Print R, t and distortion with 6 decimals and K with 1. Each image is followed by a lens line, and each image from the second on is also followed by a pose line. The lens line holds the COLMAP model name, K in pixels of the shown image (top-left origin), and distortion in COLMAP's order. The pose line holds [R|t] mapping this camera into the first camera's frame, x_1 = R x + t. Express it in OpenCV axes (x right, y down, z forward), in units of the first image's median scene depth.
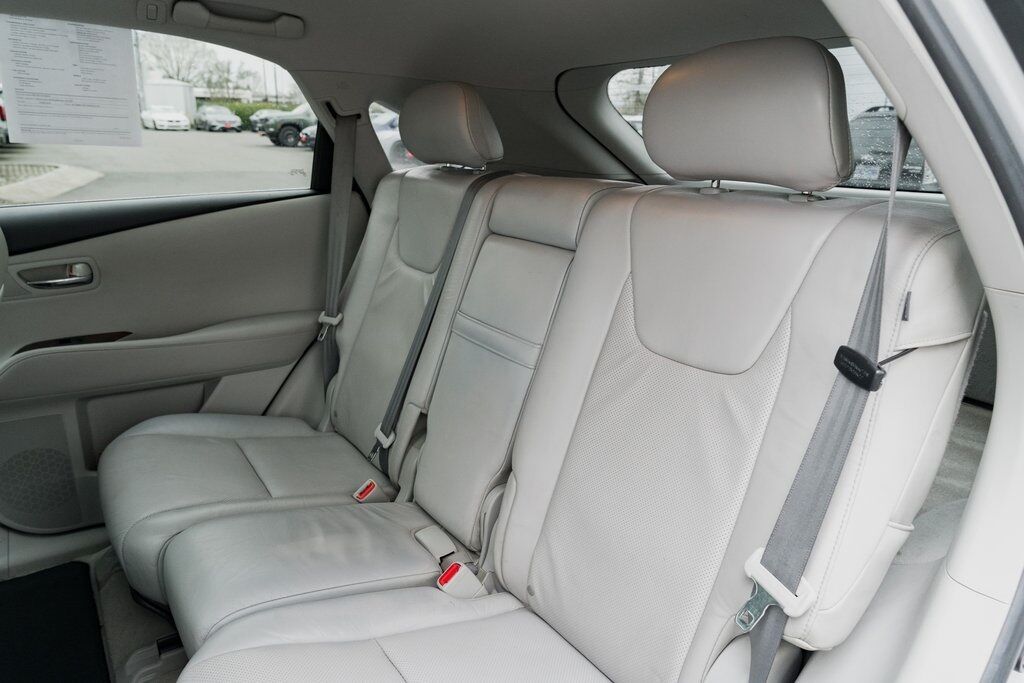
lens RADIAL K [[720.7, 0, 506.6], [0, 720.7, 343.9], [0, 0, 1]] dist [-0.016899, 0.005924]
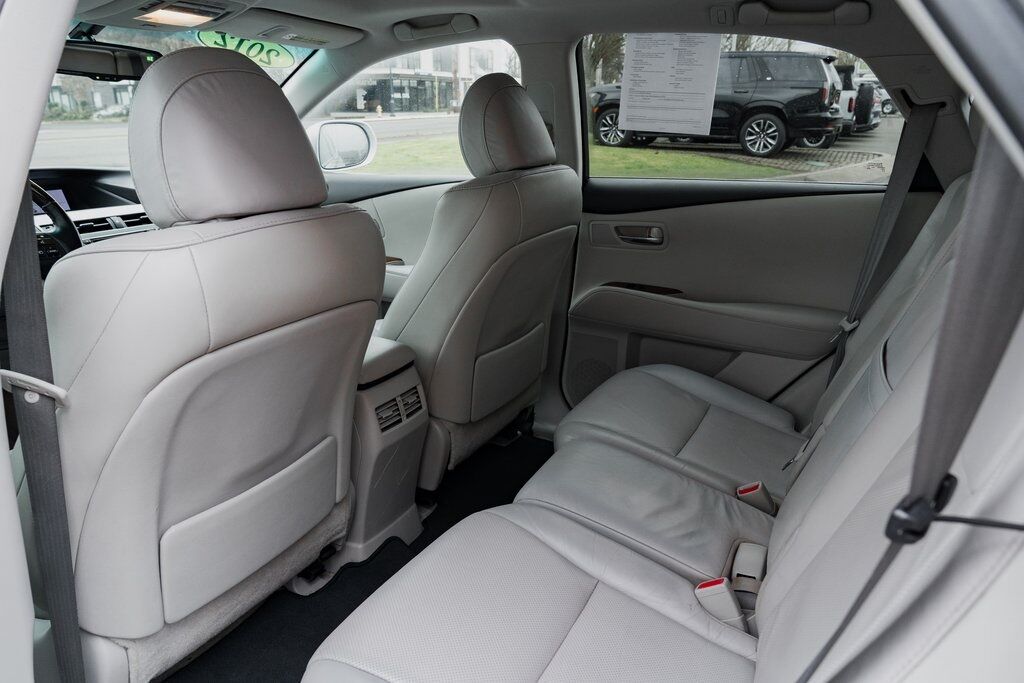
lens RADIAL K [[720.7, 0, 506.6], [0, 720.7, 343.9], [0, 0, 1]] dist [-0.016899, 0.005924]
pose [[0.440976, 0.264374, -0.857698, 0.413072], [-0.253775, 0.953364, 0.163386, -0.057415], [0.860894, 0.145613, 0.487502, 0.194237]]
